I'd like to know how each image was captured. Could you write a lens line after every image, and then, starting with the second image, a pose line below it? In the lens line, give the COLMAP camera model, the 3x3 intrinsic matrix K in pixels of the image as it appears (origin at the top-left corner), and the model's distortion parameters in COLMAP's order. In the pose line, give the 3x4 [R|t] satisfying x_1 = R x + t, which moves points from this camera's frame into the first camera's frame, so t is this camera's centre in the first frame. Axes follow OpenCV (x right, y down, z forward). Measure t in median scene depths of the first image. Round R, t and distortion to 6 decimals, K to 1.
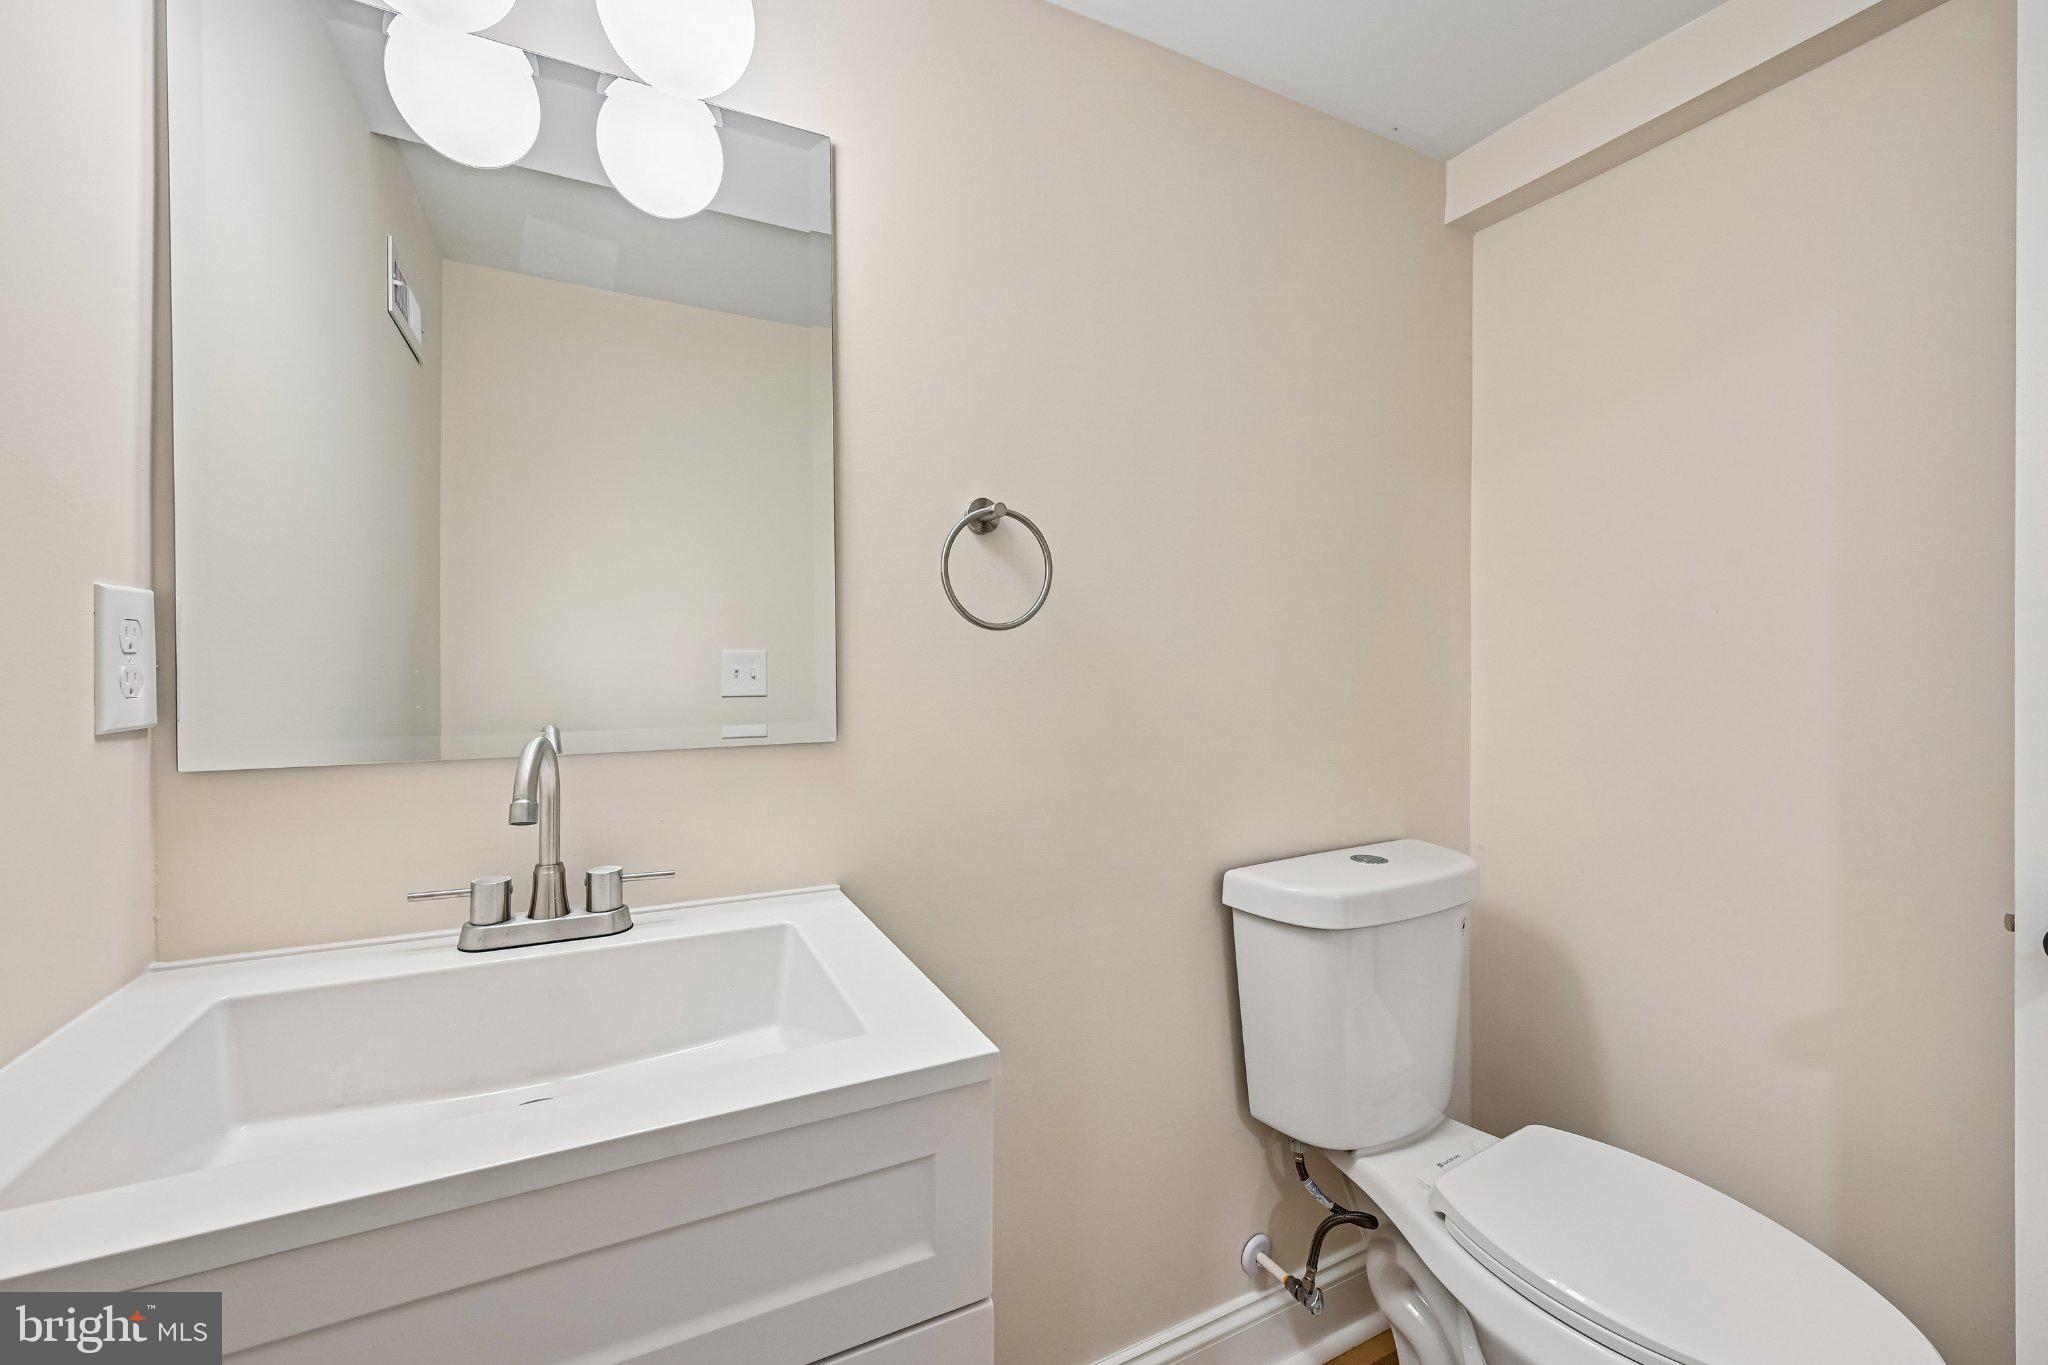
lens RADIAL K [[828.7, 0, 1025.3], [0, 828.7, 659.4], [0, 0, 1]] dist [-0.000141, 0.000036]
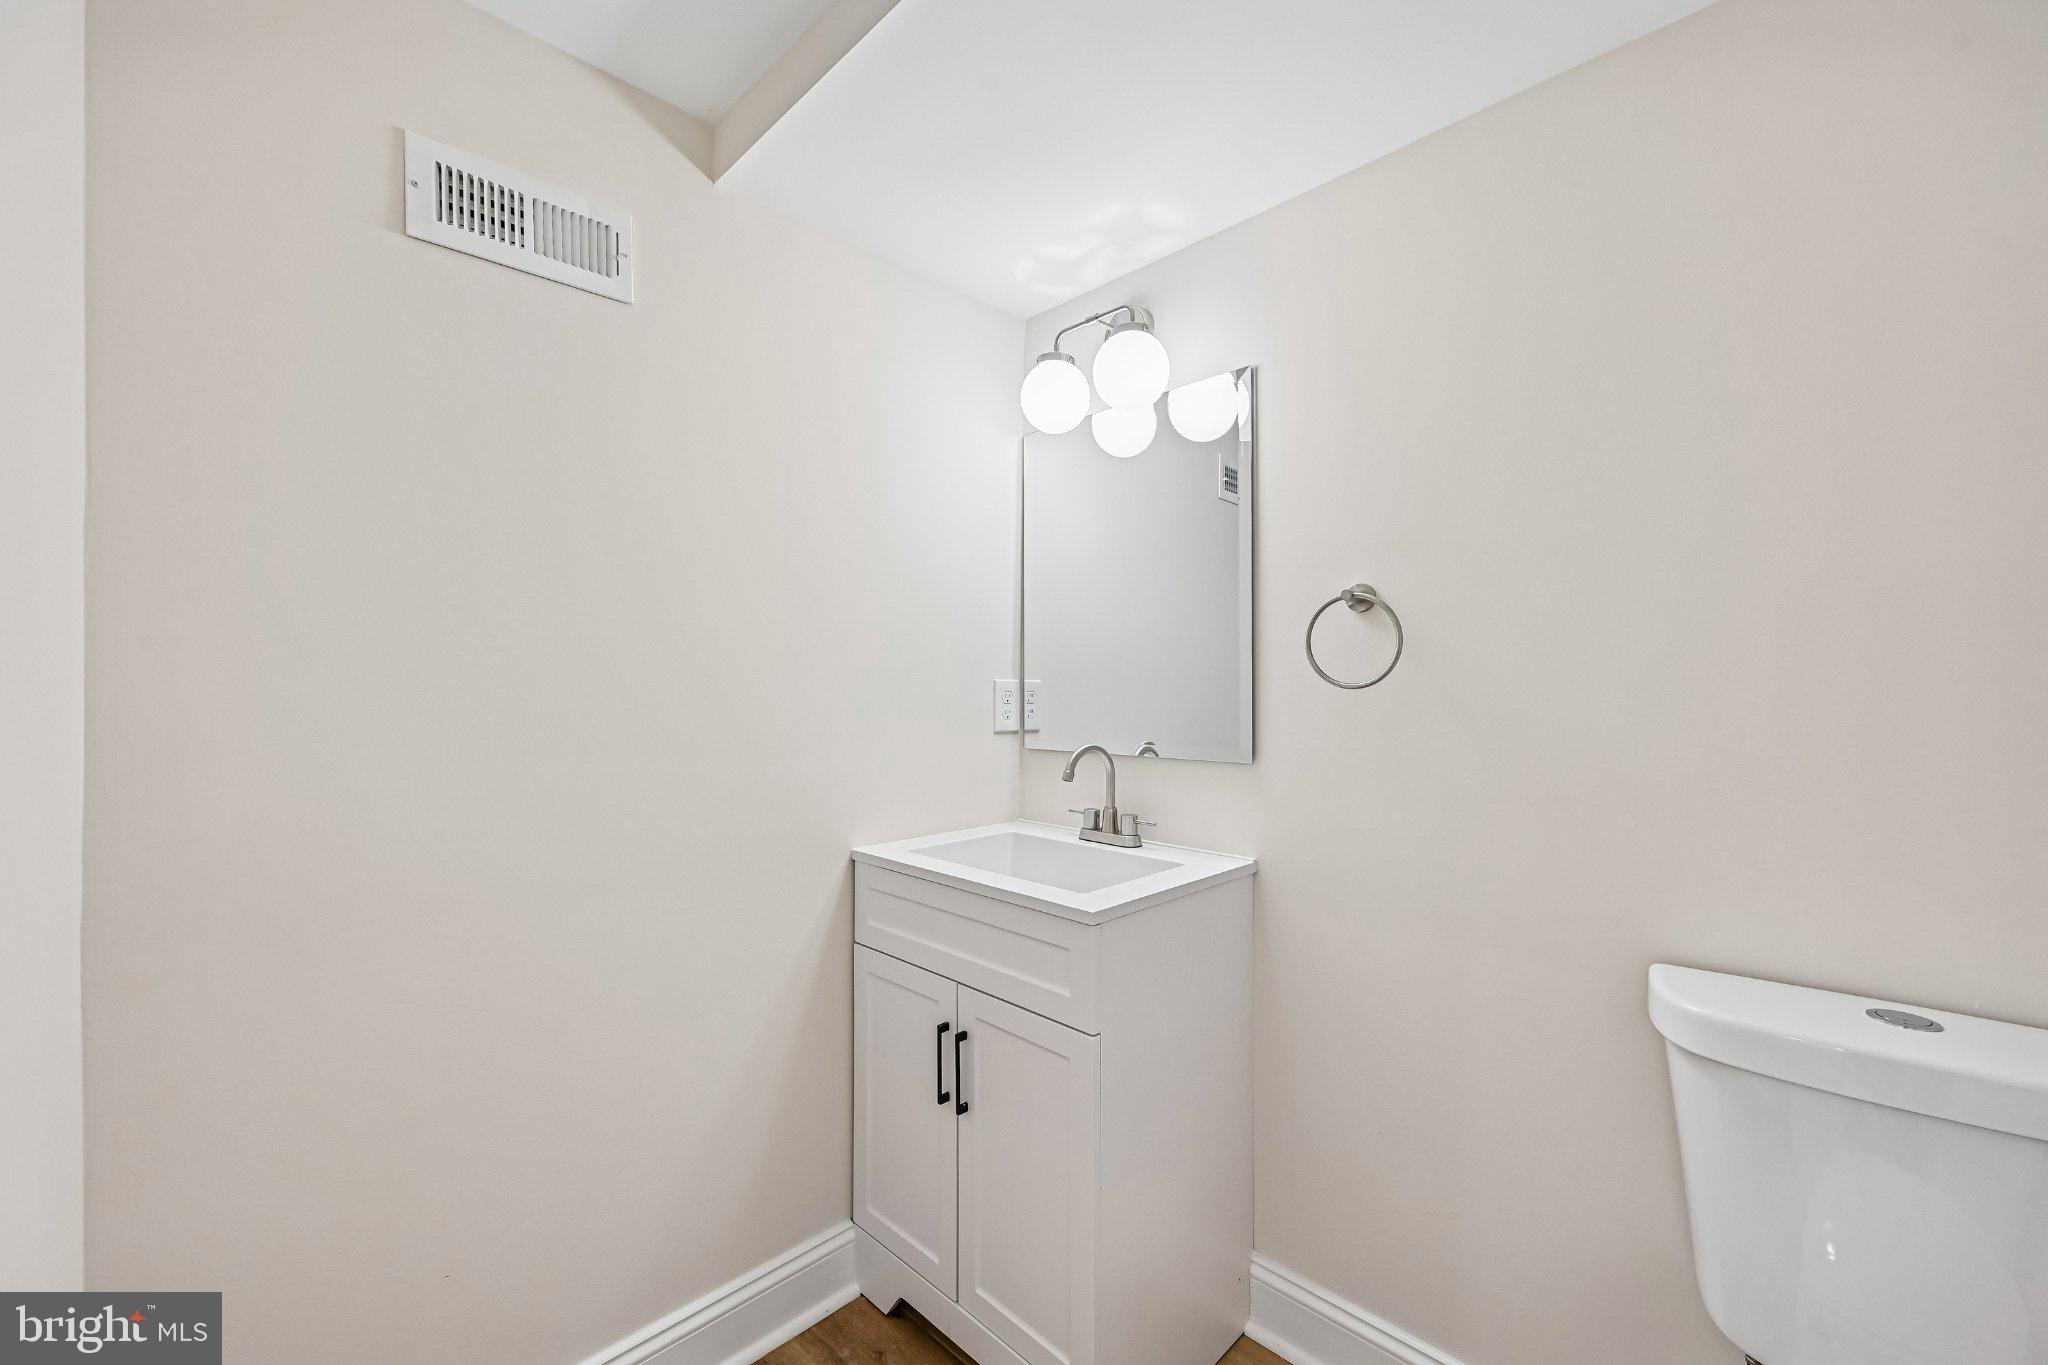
lens RADIAL K [[810.8, 0, 1028.6], [0, 810.8, 683.1], [0, 0, 1]] dist [-0.000772, 0.000093]
pose [[0.316273, -0.007471, -0.948639, 1.289164], [0.003354, 0.999972, -0.006757, -0.048052], [0.948662, -0.001045, 0.316289, 0.174551]]
